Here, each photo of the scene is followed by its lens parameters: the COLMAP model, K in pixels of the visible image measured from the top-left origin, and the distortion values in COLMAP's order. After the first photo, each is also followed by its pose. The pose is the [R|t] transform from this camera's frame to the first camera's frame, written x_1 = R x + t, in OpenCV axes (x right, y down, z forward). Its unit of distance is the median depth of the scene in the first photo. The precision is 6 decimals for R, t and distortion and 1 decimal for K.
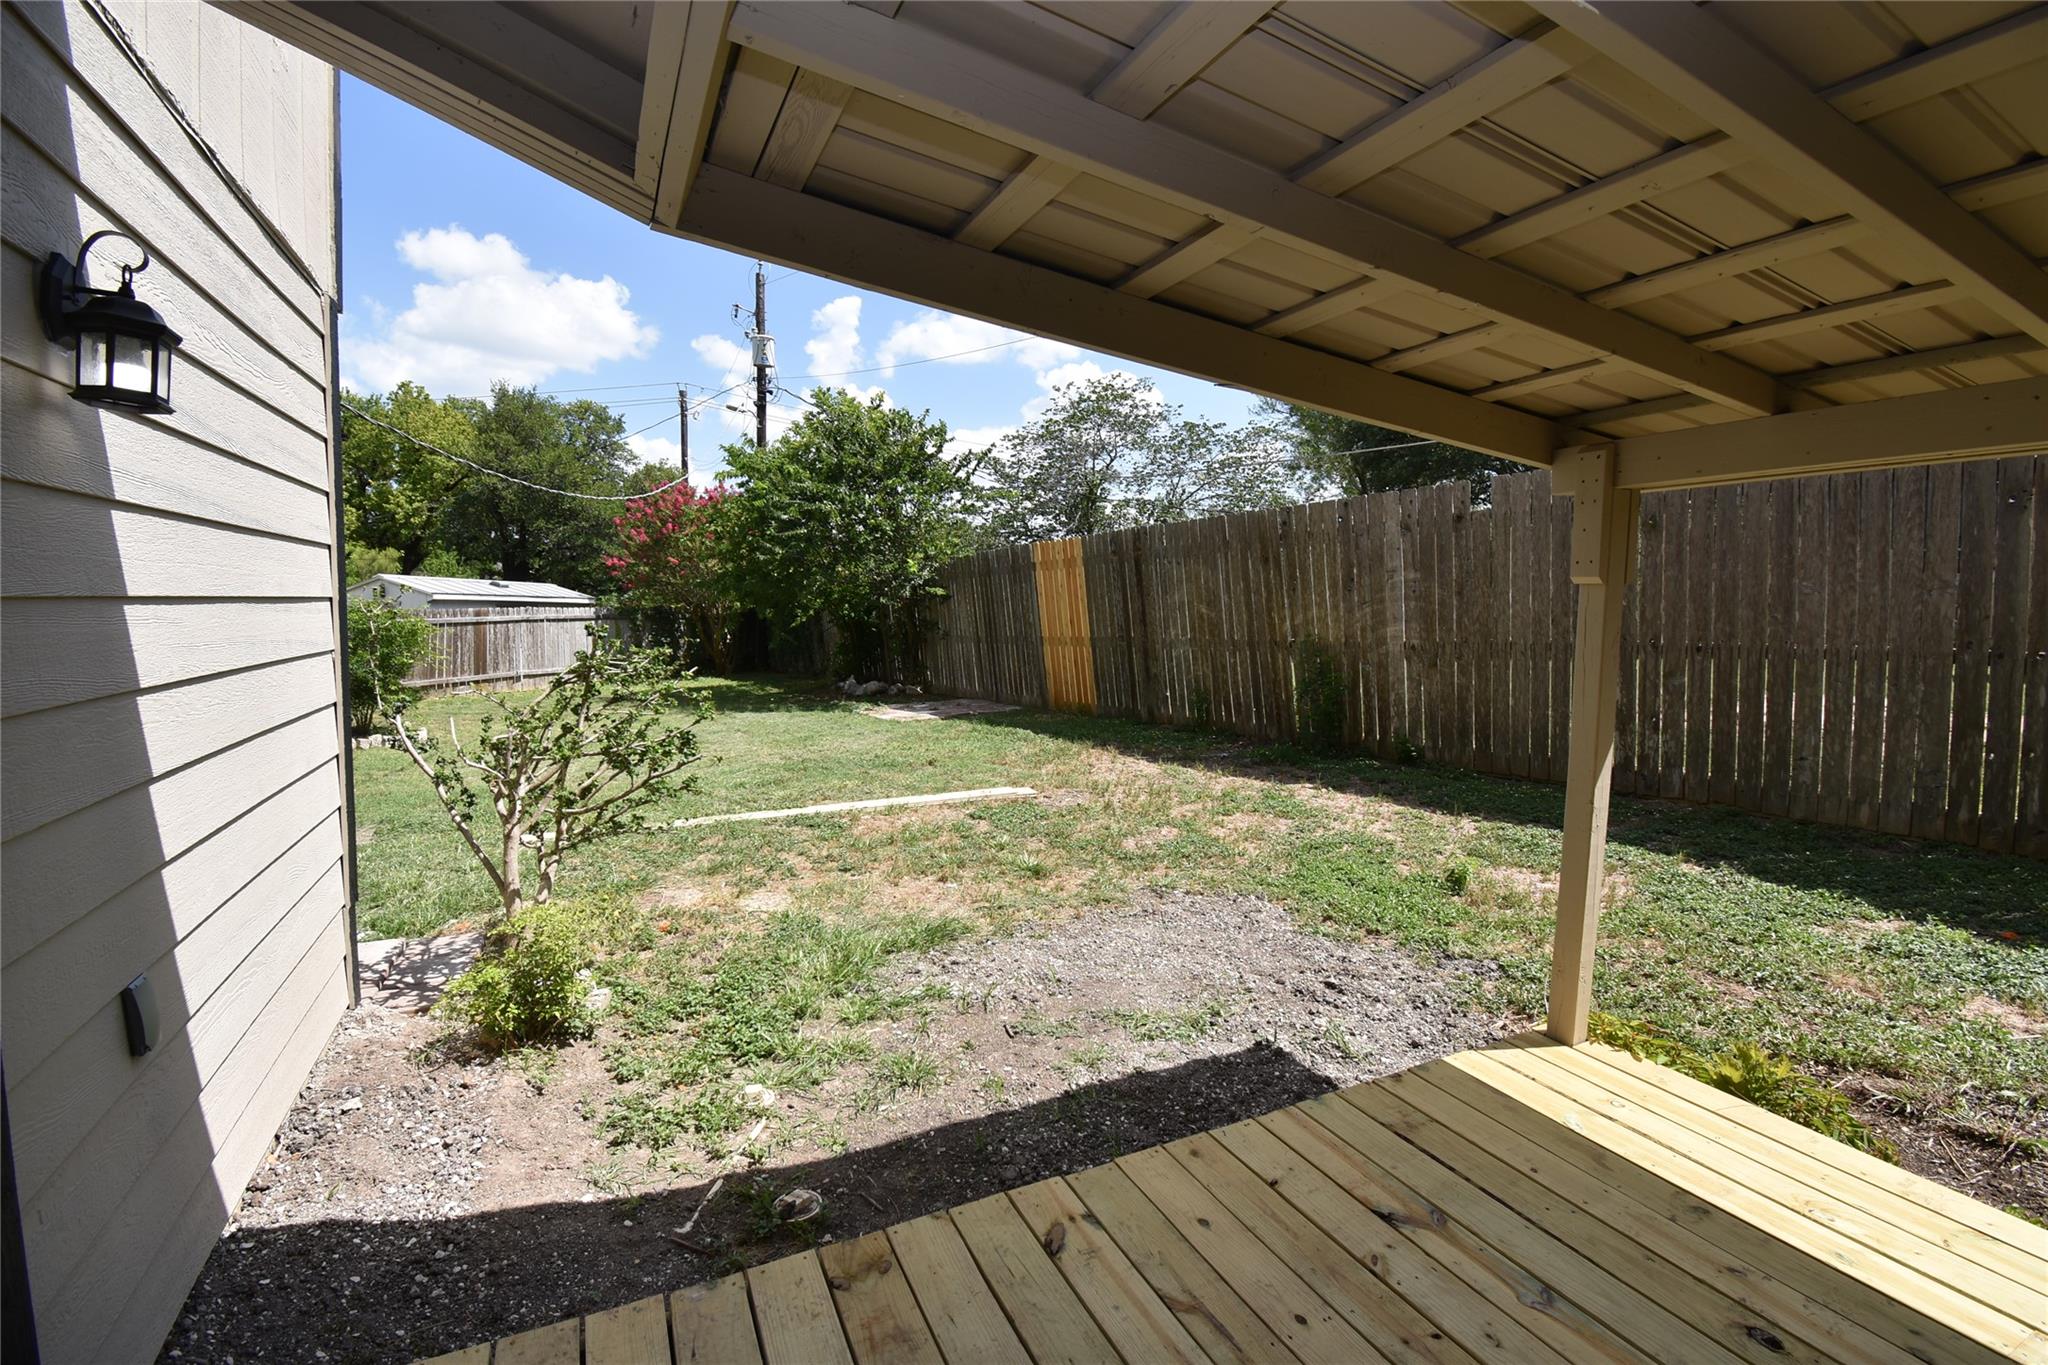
lens RADIAL K [[912.7, 0, 1024.0], [0, 912.7, 682.5], [0, 0, 1]] dist [0.010605, -0.021125]
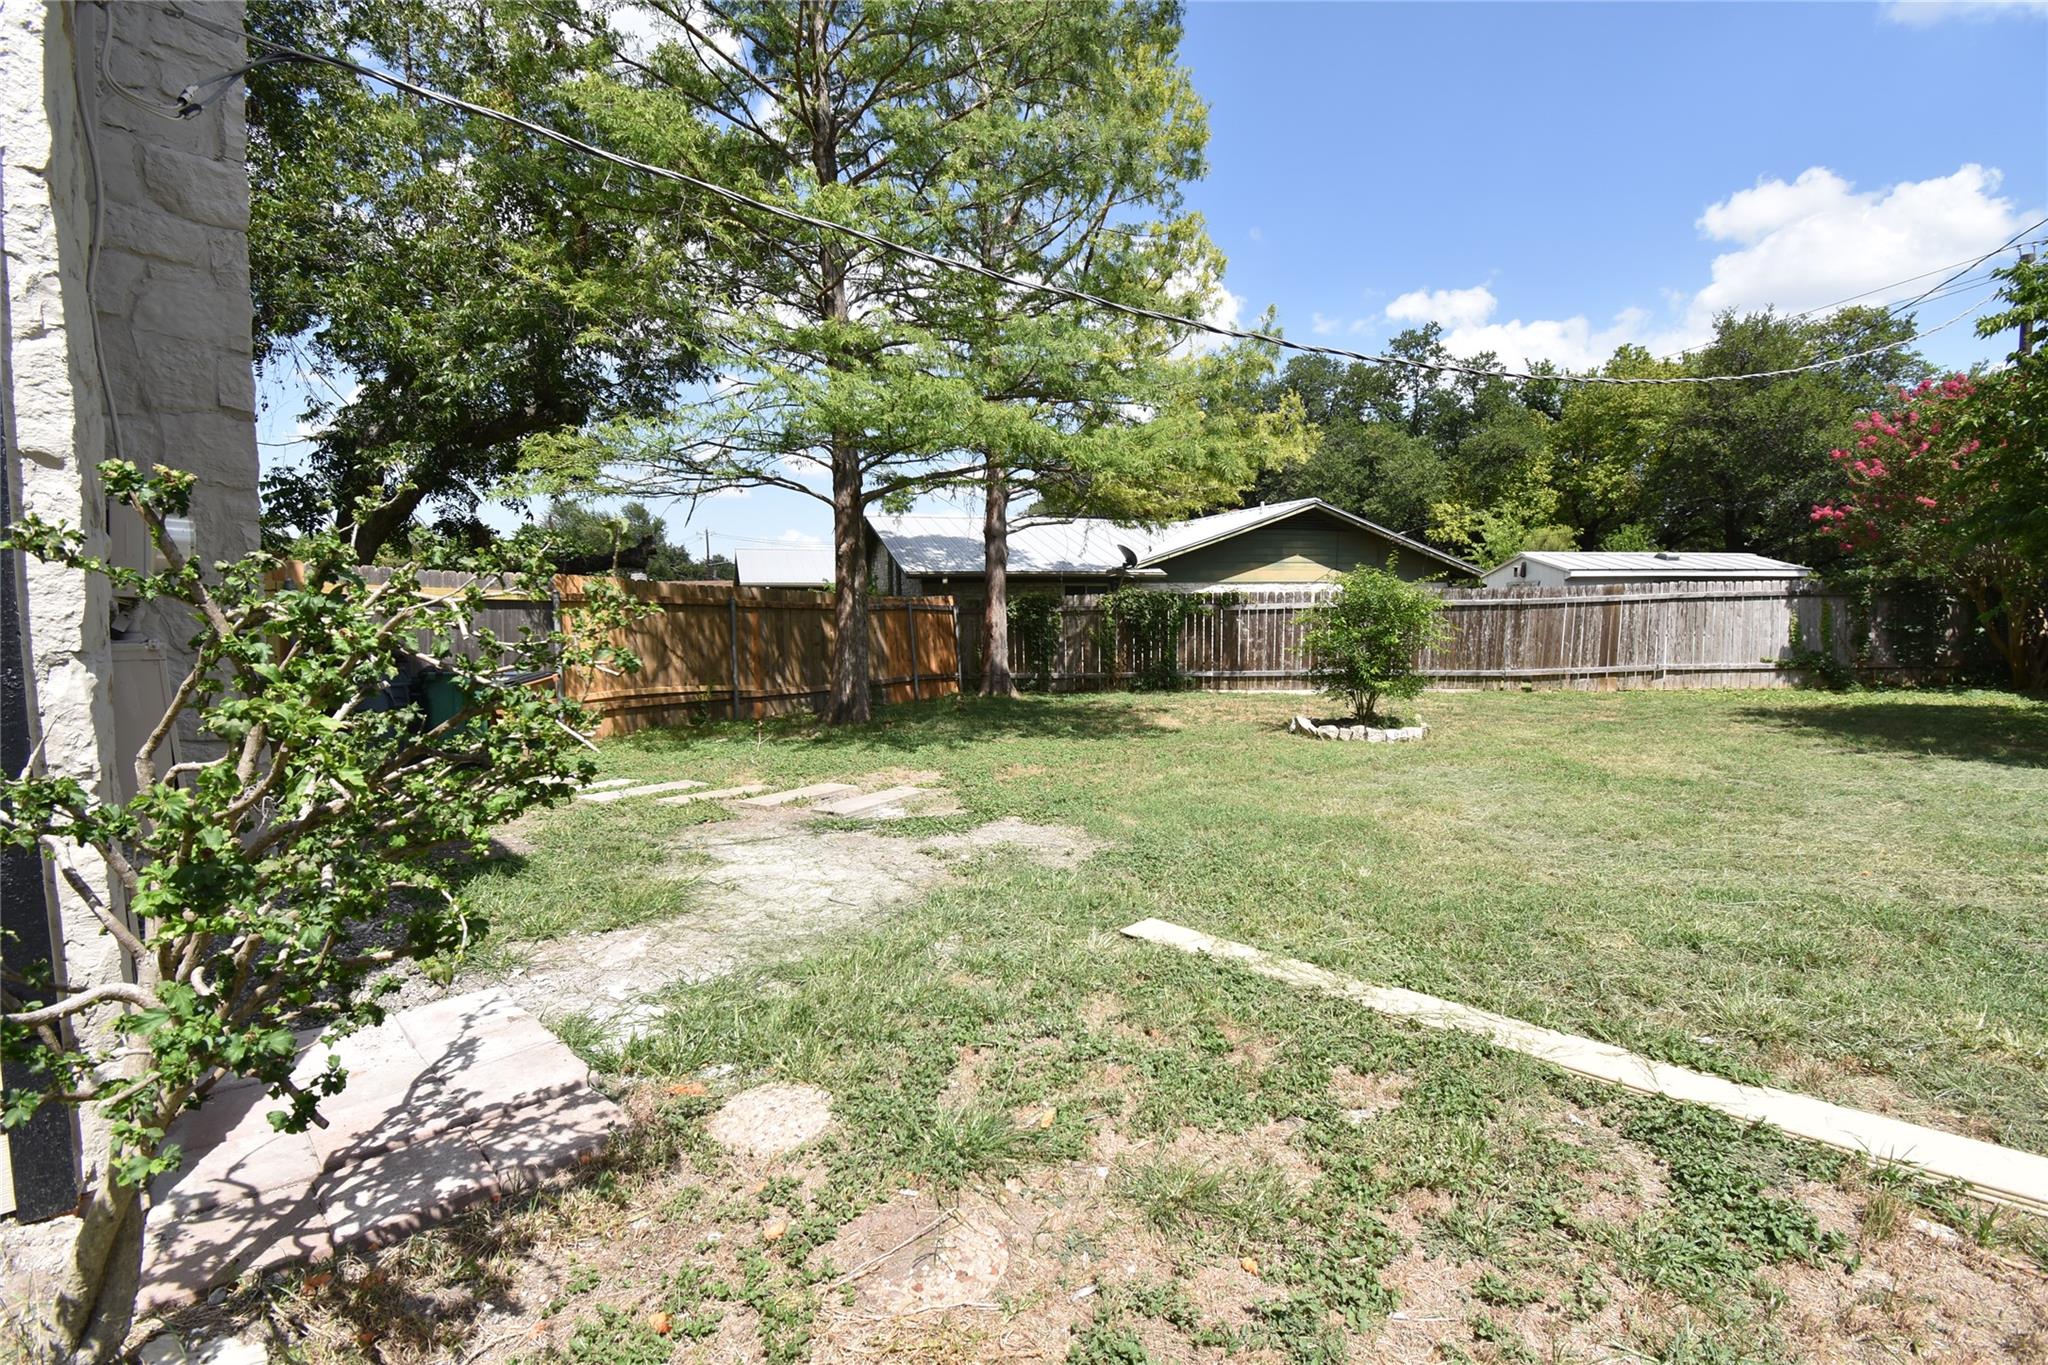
lens RADIAL K [[912.7, 0, 1024.0], [0, 912.7, 682.5], [0, 0, 1]] dist [0.010605, -0.021125]
pose [[0.345551, 0.066625, -0.936032, -0.010304], [-0.058644, 0.997060, 0.049319, -0.003663], [0.936566, 0.037850, 0.348442, 0.220249]]
